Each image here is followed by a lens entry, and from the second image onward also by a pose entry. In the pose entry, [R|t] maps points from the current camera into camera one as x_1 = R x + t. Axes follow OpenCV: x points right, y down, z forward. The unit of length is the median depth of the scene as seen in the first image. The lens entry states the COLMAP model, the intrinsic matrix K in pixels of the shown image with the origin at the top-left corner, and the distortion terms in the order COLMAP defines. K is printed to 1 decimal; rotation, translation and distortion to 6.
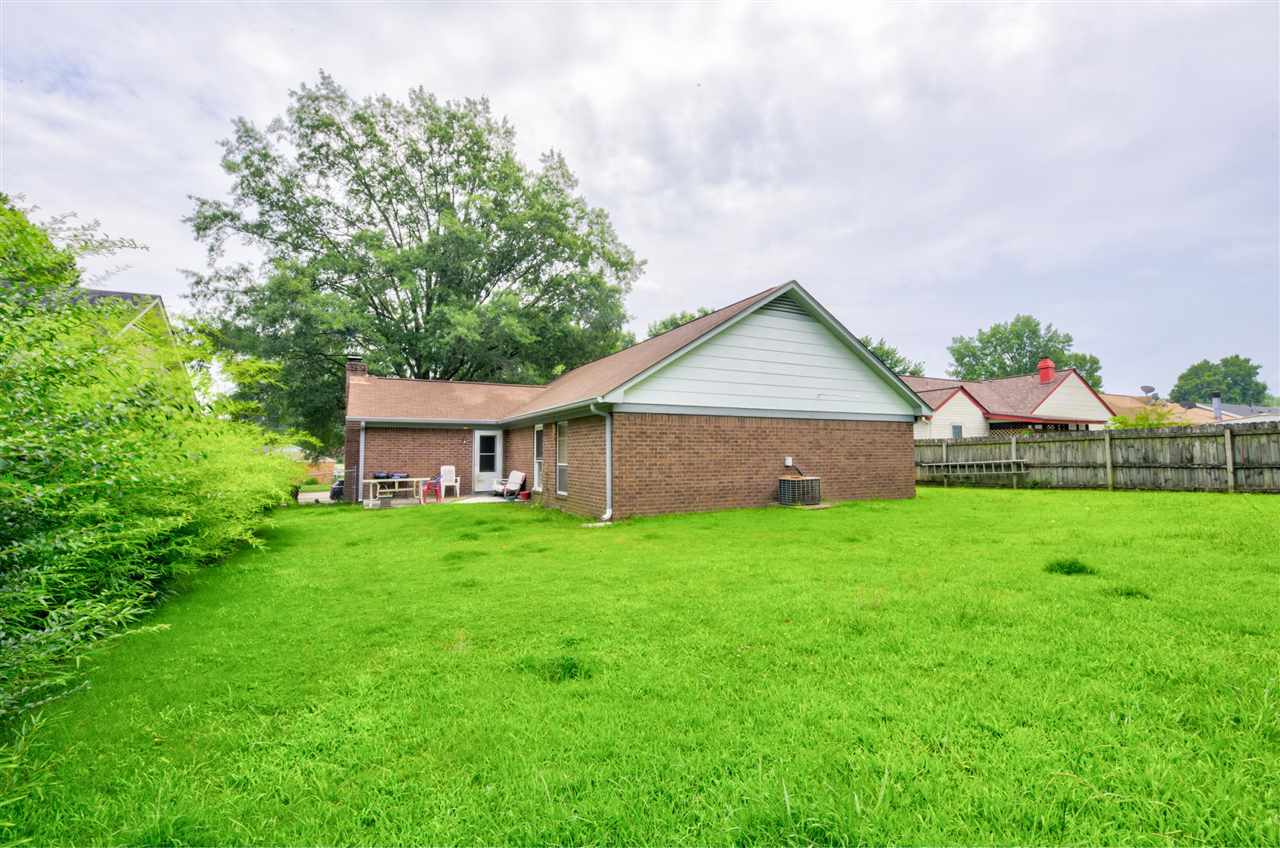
lens RADIAL K [[544.4, 0, 640.0], [0, 544.4, 424.0], [0, 0, 1]] dist [0.001052, -0.000360]
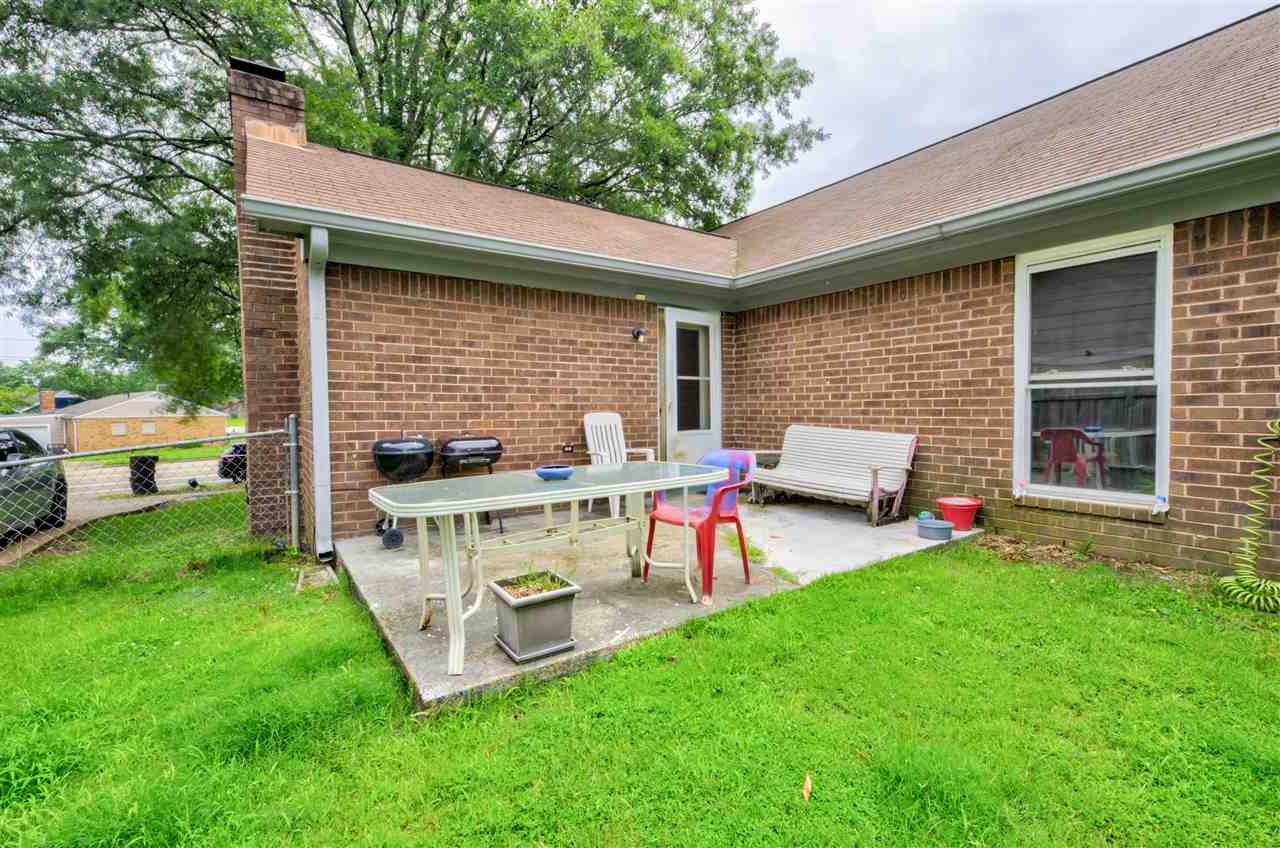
lens RADIAL K [[544.4, 0, 640.0], [0, 544.4, 424.0], [0, 0, 1]] dist [0.001052, -0.000360]
pose [[0.990893, -0.004588, 0.134574, -0.361850], [-0.005995, 0.996925, 0.078131, 0.057780], [-0.134518, -0.078227, 0.987819, 0.661687]]
